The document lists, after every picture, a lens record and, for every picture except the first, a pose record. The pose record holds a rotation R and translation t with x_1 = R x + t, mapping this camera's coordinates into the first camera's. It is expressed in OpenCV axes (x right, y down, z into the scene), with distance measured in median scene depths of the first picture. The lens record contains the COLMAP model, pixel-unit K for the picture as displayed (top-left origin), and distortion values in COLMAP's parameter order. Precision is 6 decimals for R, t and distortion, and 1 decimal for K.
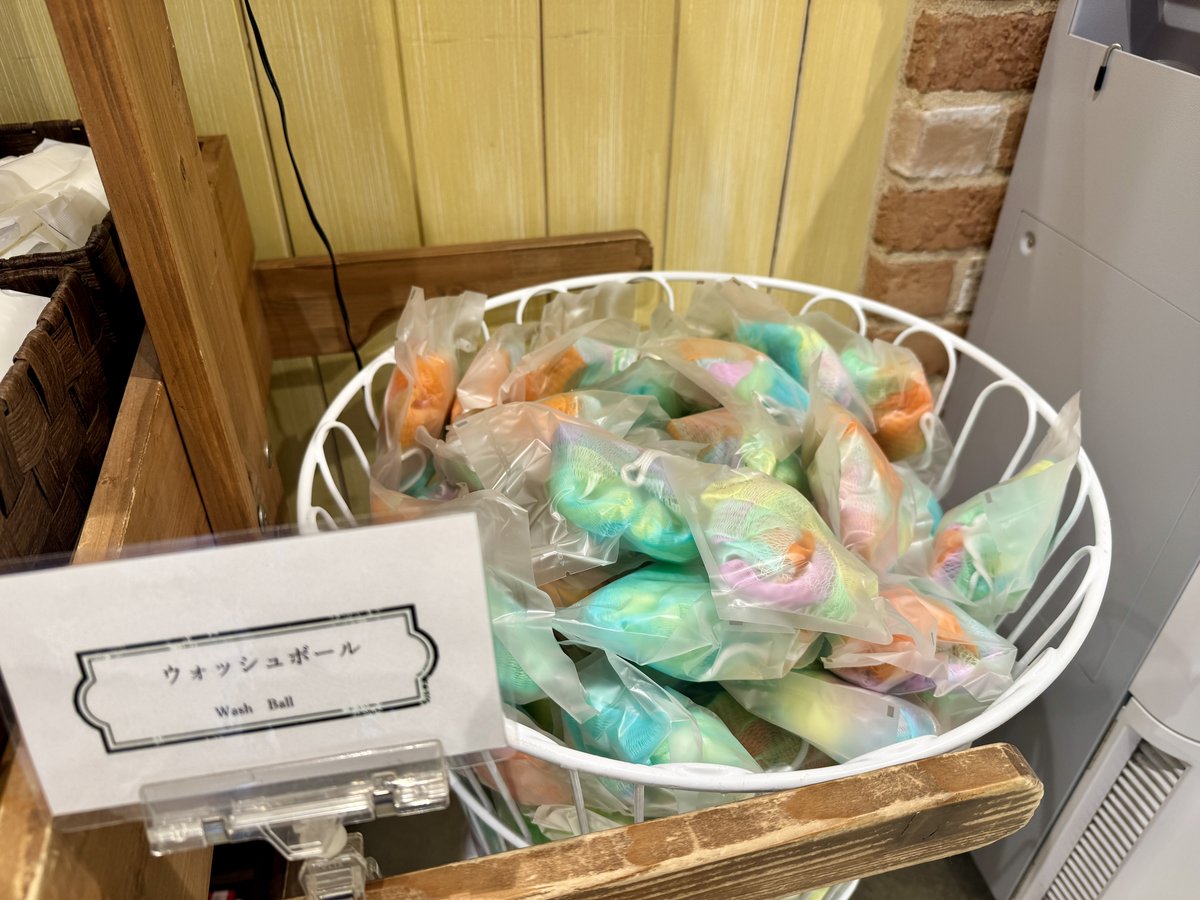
lens RADIAL K [[874.9, 0, 600.0], [0, 874.9, 450.0], [0, 0, 1]] dist [0.006272, 0.000935]
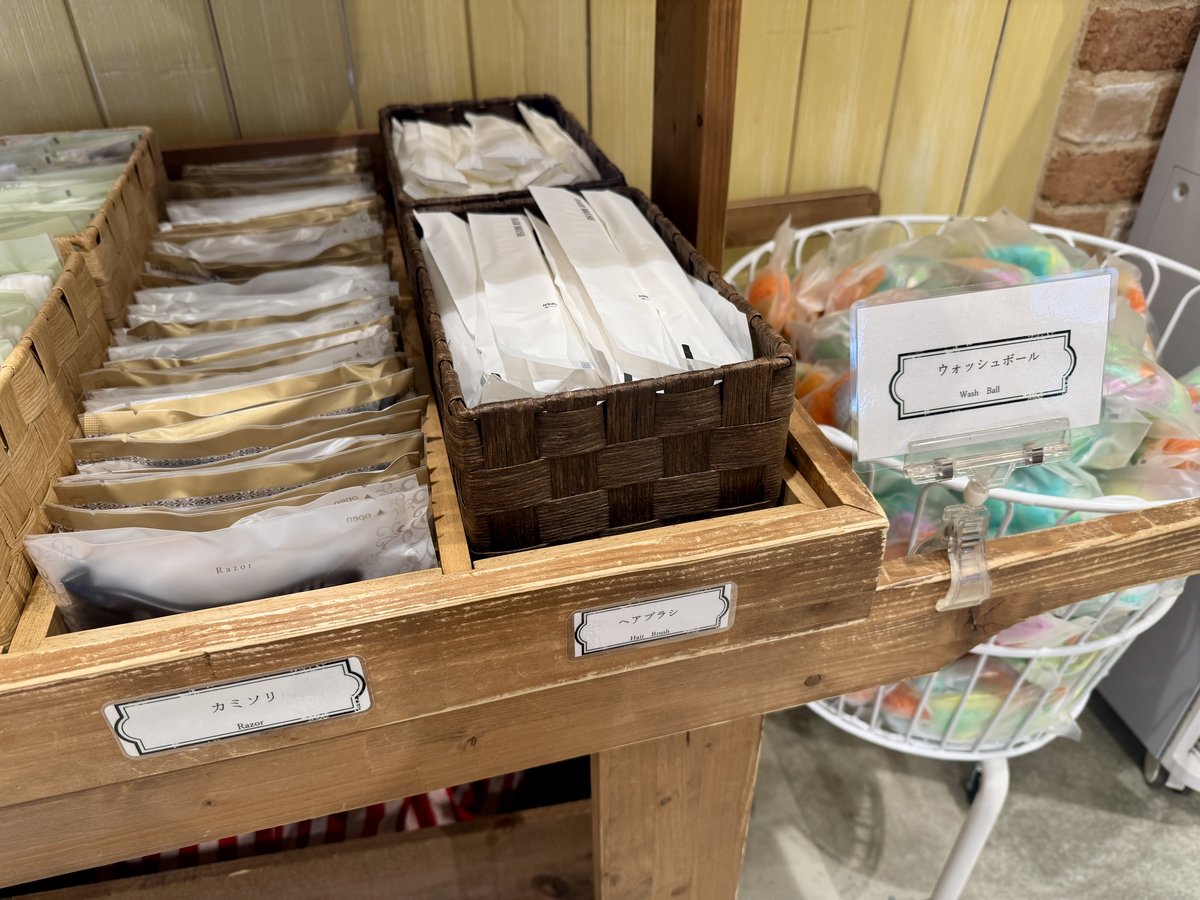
lens RADIAL K [[891.9, 0, 600.0], [0, 891.9, 450.0], [0, 0, 1]] dist [-0.050693, 0.052529]
pose [[0.999506, -0.027342, 0.015518, -0.367498], [0.027632, 0.999441, -0.018796, 0.131383], [-0.014995, 0.019215, 0.999703, -0.230136]]
